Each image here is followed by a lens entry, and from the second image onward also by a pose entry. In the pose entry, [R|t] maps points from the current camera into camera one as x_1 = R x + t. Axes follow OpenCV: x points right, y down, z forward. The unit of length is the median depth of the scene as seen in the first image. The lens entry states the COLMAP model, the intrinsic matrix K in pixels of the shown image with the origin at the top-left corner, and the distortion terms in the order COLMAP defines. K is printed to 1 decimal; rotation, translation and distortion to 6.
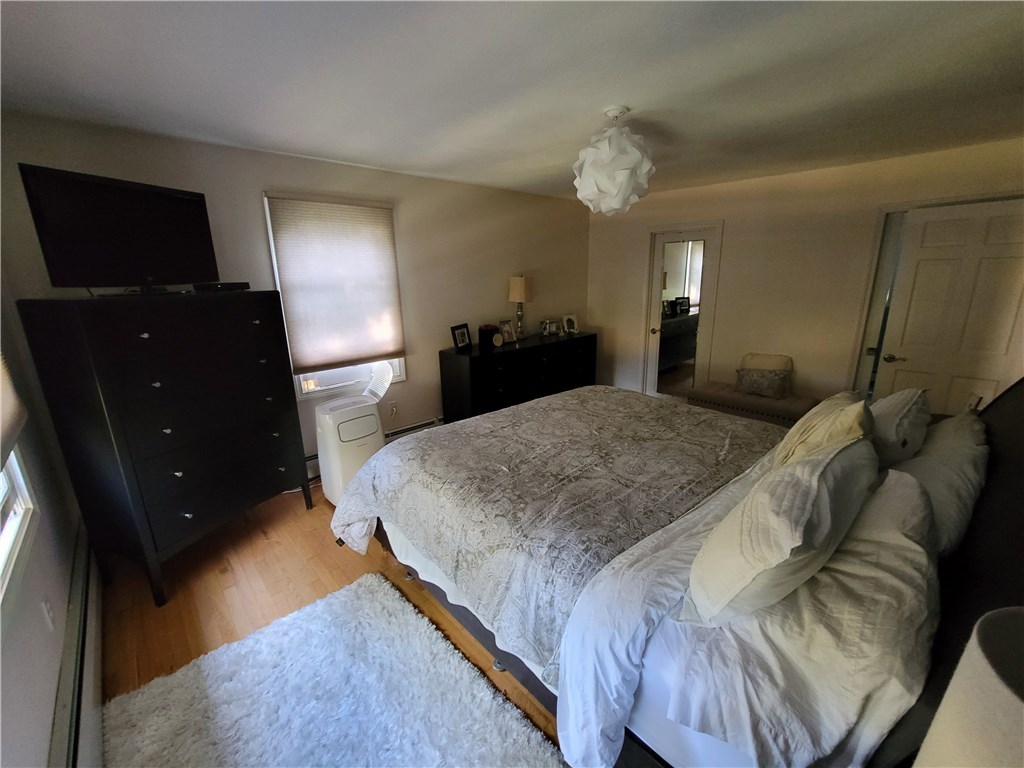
lens RADIAL K [[421.0, 0, 516.8], [0, 421.0, 383.4], [0, 0, 1]] dist [-0.002395, 0.000467]
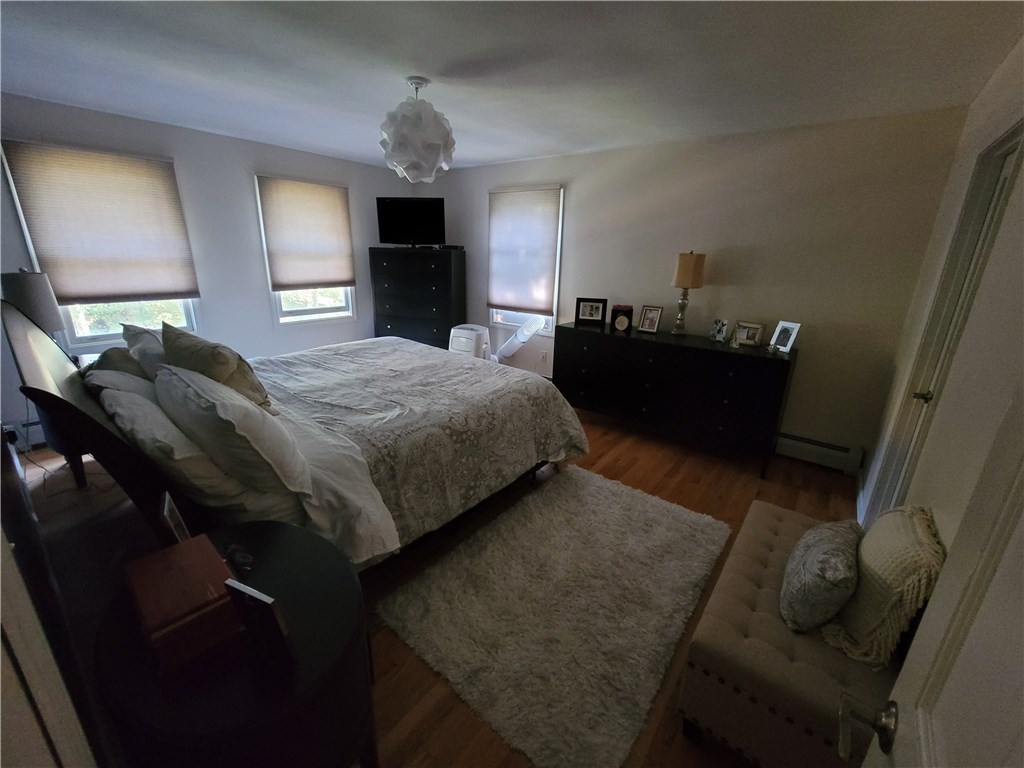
lens RADIAL K [[421.0, 0, 516.8], [0, 421.0, 383.4], [0, 0, 1]] dist [-0.002395, 0.000467]
pose [[0.154021, 0.319353, -0.935035, 1.076392], [-0.283964, 0.920711, 0.267685, -0.217097], [0.946384, 0.224287, 0.232494, 0.819282]]
